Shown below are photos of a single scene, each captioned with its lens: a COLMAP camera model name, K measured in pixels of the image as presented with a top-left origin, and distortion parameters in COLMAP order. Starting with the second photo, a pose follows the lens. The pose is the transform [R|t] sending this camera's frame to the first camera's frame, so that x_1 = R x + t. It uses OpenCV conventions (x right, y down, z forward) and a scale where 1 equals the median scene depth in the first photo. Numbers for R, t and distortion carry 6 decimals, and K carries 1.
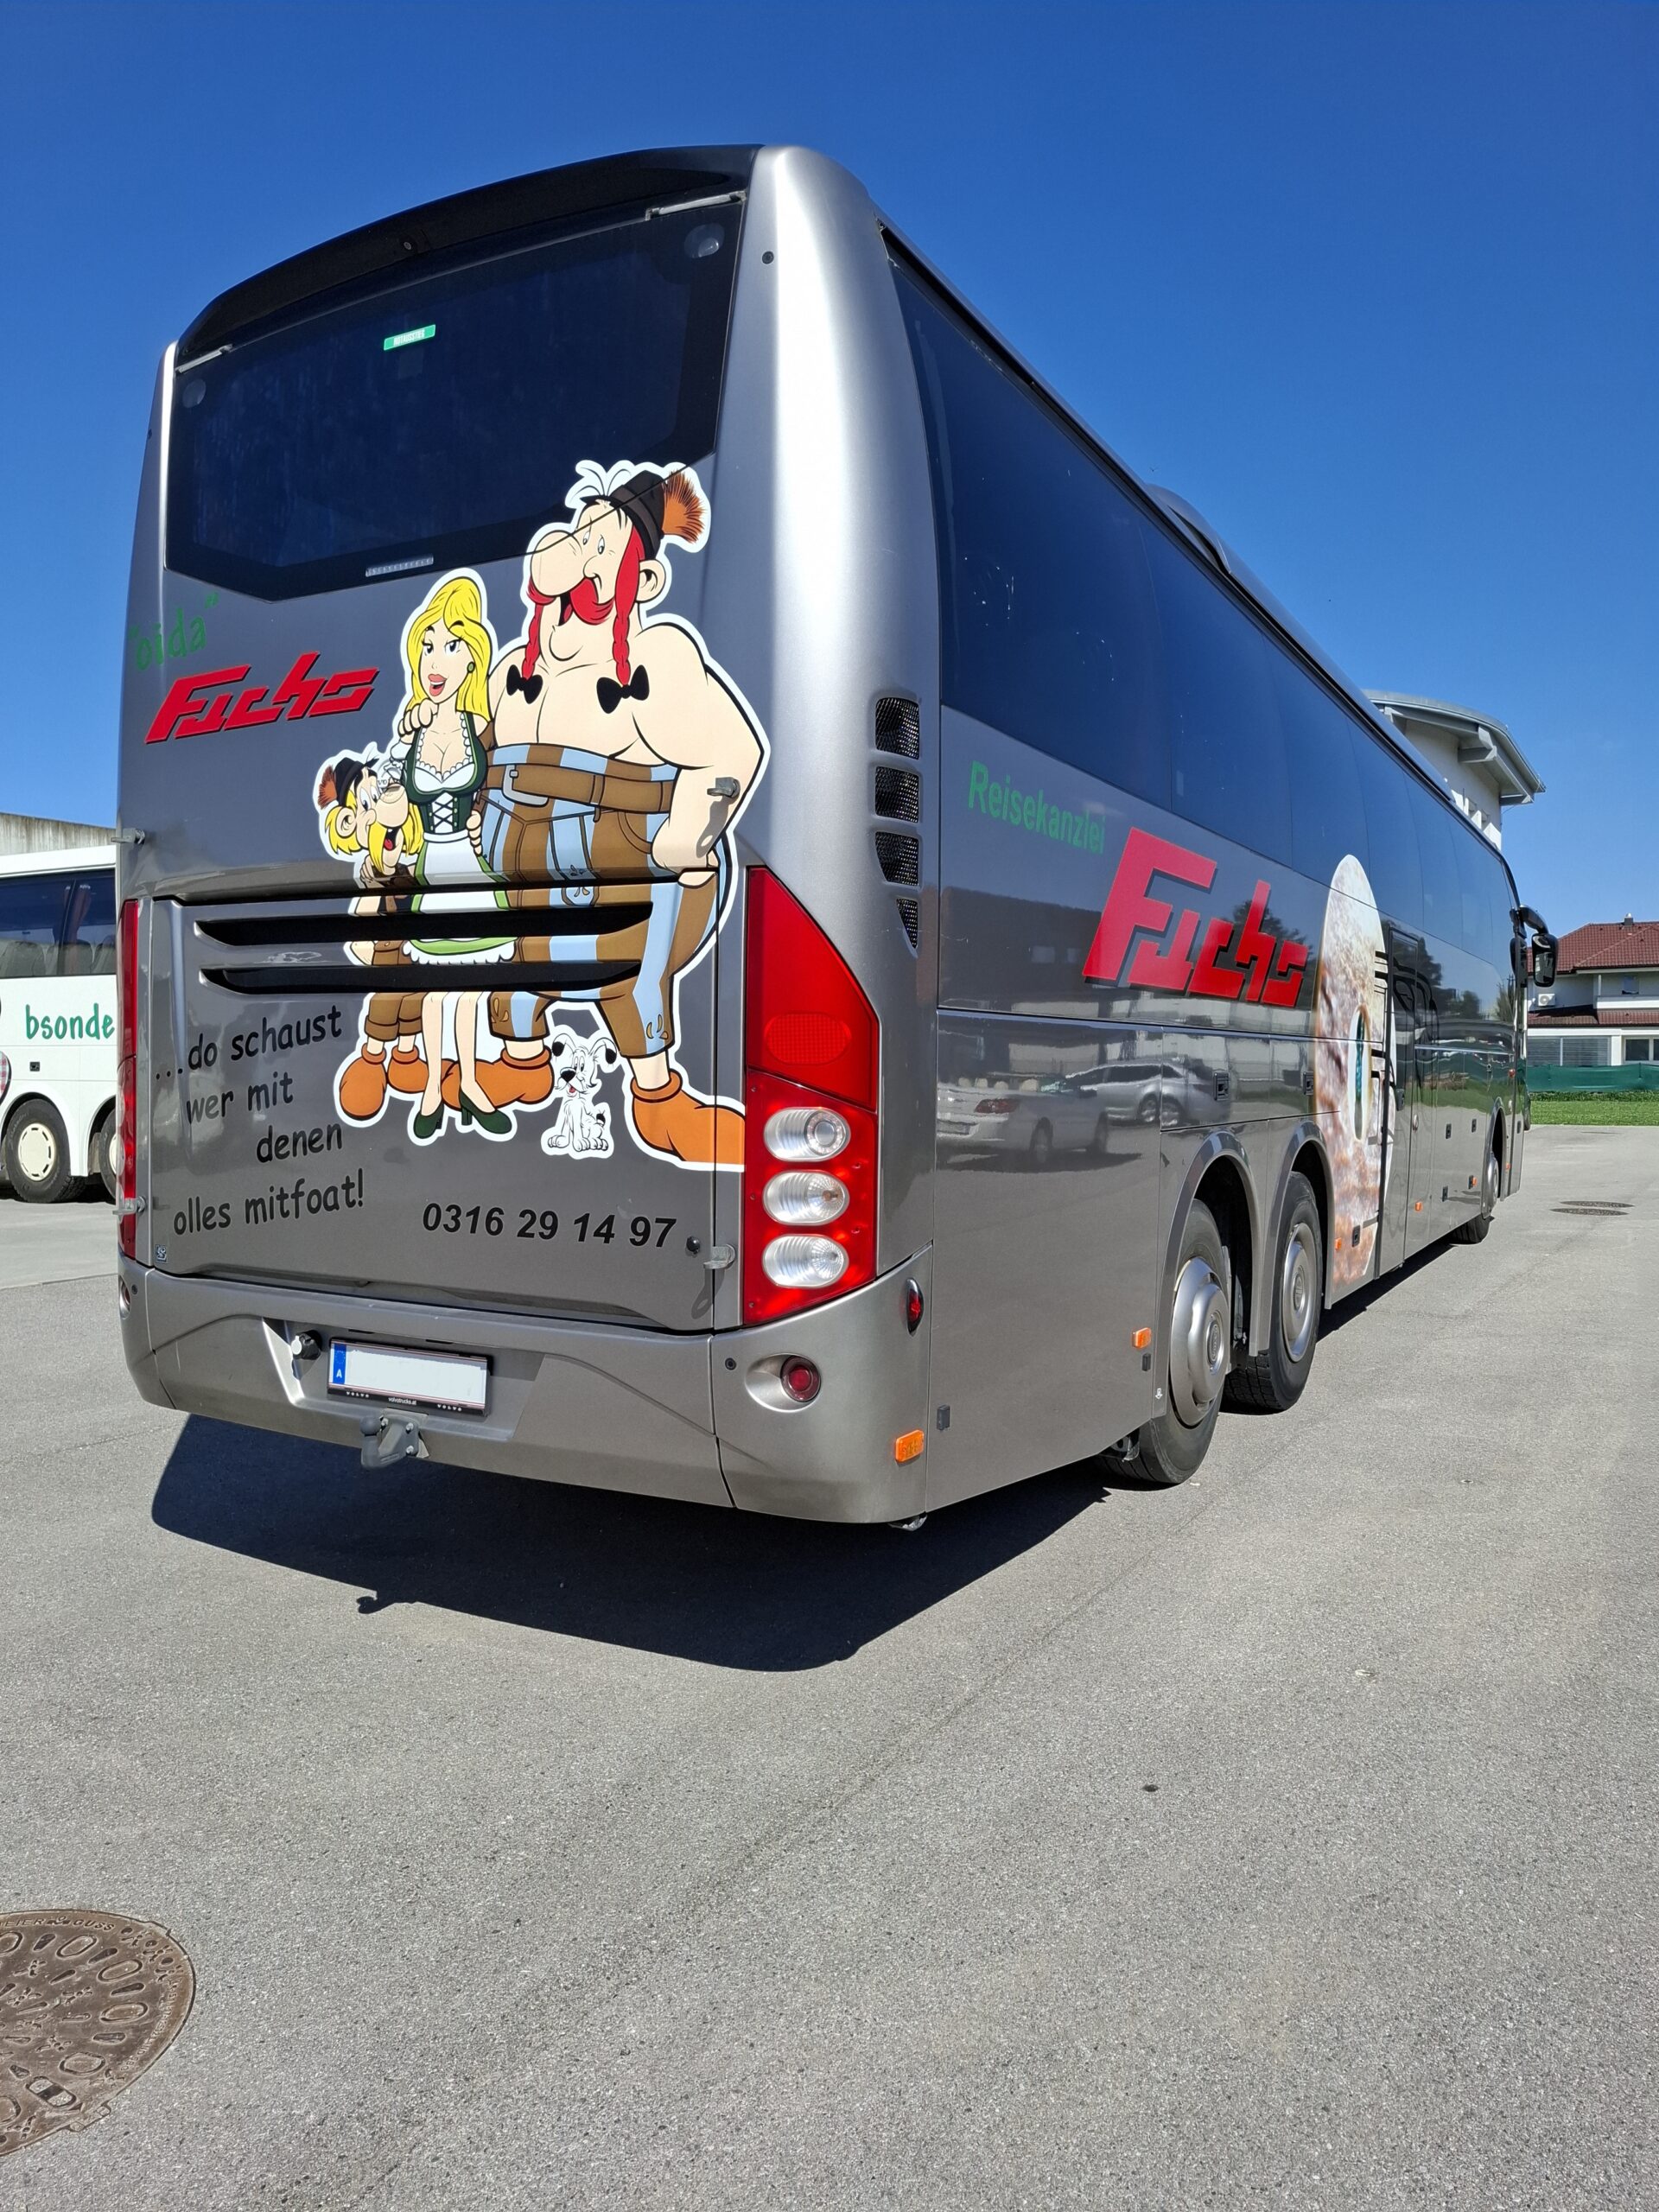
lens RADIAL K [[1494.0, 0, 835.7], [0, 1494.0, 1119.8], [0, 0, 1]] dist [0.097776, -0.026884]
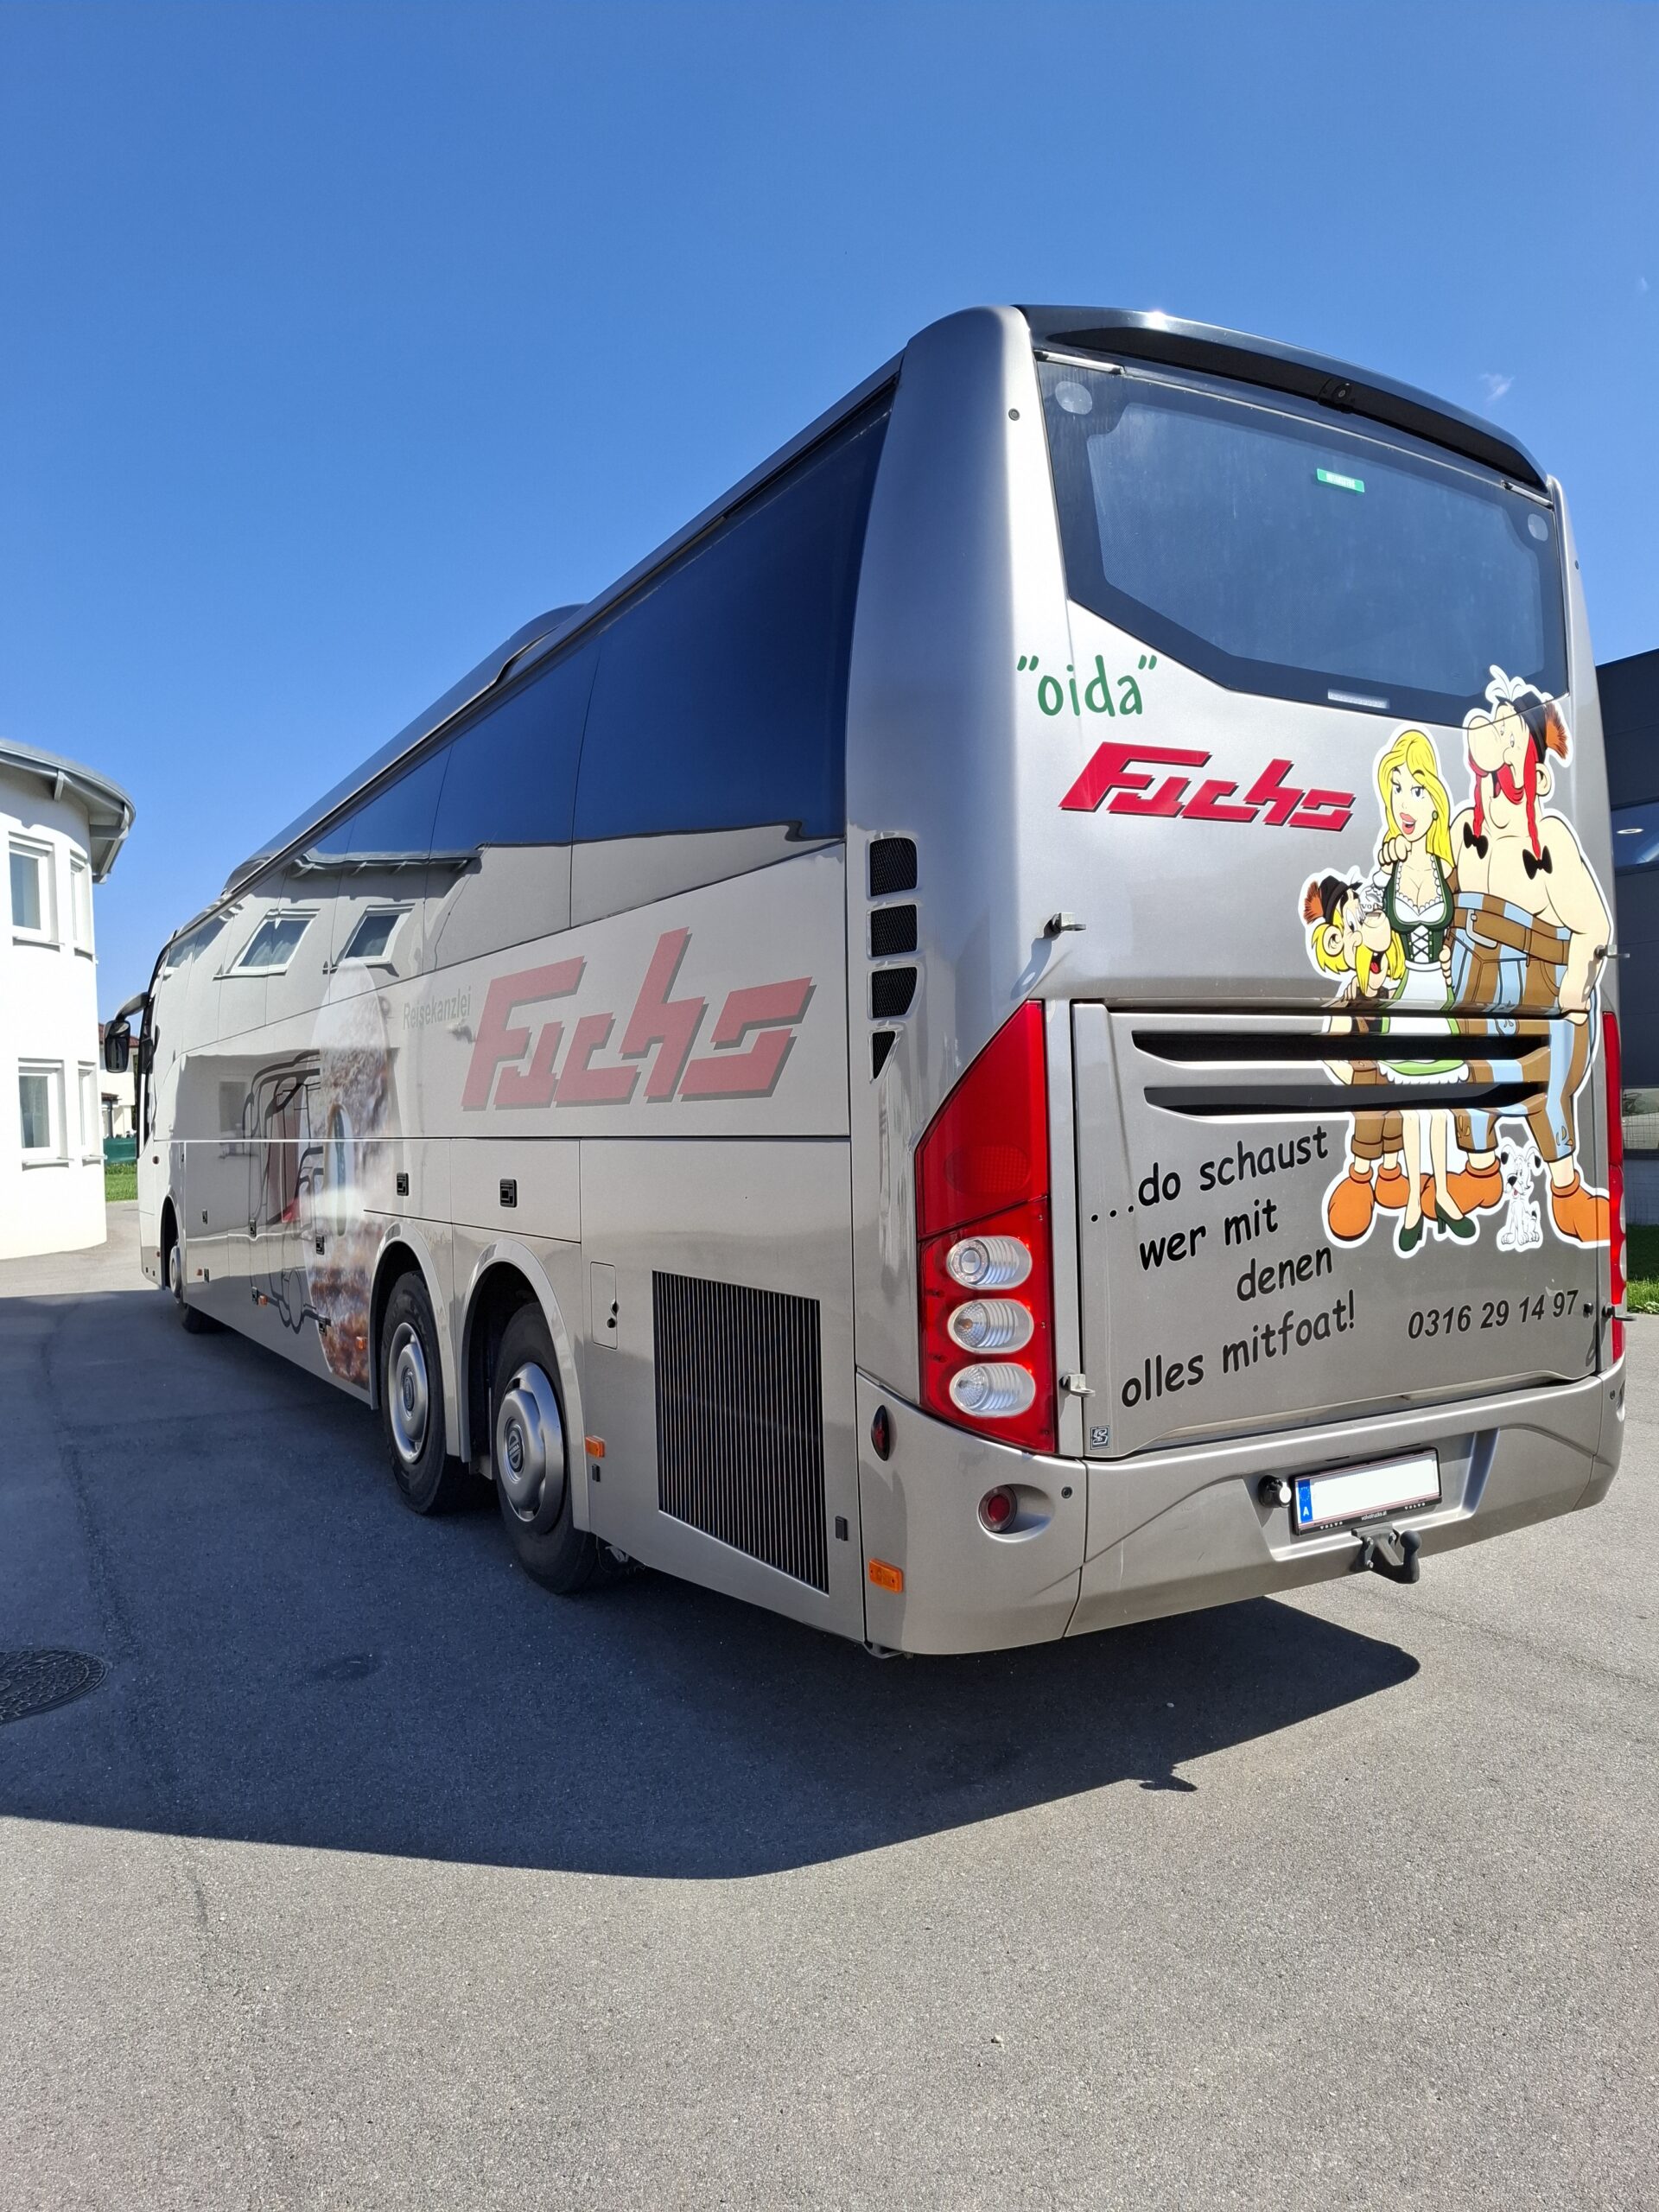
lens RADIAL K [[1494.0, 0, 827.2], [0, 1494.0, 1102.3], [0, 0, 1]] dist [0.097776, -0.026884]
pose [[0.488039, -0.023025, 0.872518, -1.427808], [0.055808, 0.998430, -0.004868, -0.111013], [-0.871036, 0.051069, 0.488557, 0.859284]]
